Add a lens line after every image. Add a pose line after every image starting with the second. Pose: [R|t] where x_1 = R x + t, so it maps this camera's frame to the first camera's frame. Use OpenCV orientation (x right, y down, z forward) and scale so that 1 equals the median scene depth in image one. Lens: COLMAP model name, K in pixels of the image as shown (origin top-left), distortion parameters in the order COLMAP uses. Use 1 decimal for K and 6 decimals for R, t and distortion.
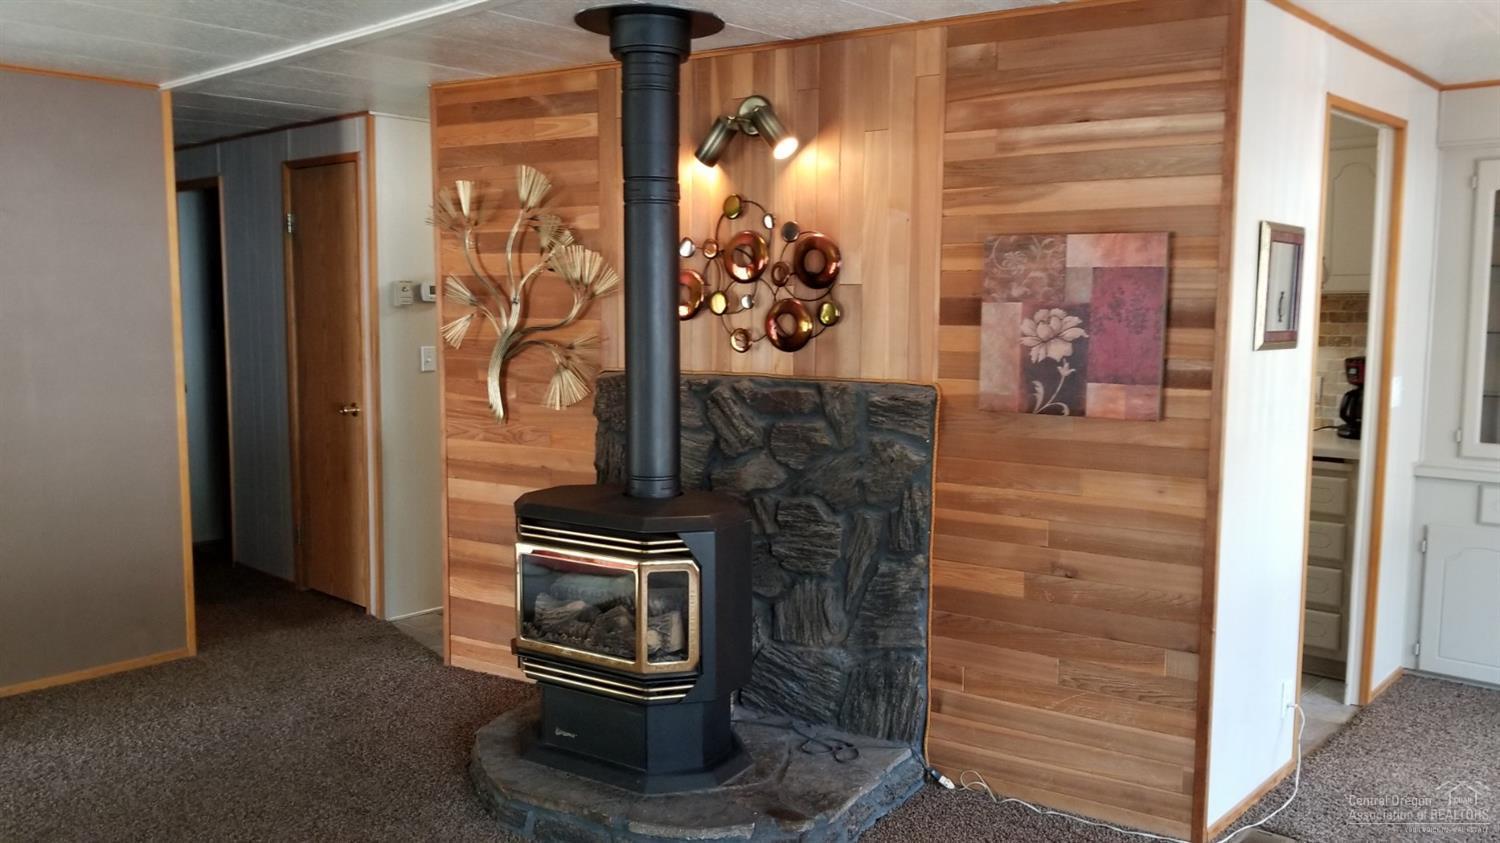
lens RADIAL K [[1203.5, 0, 753.1], [0, 1203.5, 423.7], [0, 0, 1]] dist [0.101456, -0.123287]
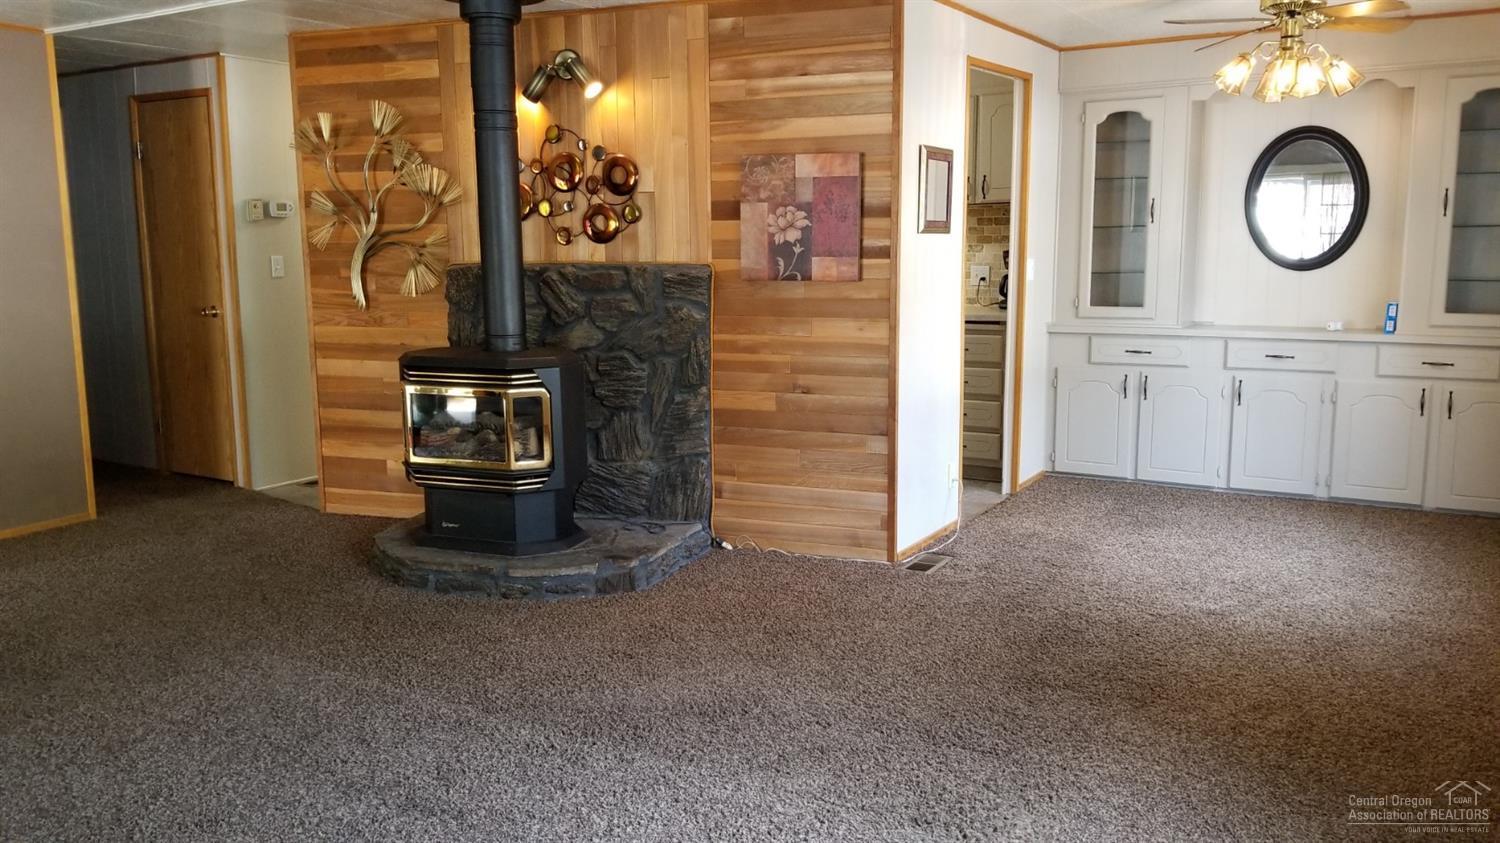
lens RADIAL K [[1203.5, 0, 754.6], [0, 1203.5, 420.3], [0, 0, 1]] dist [0.101456, -0.123287]
pose [[0.981543, -0.043883, 0.186137, -0.063332], [0.034866, 0.998067, 0.051444, 0.074718], [-0.188035, -0.044005, 0.981176, -0.370800]]
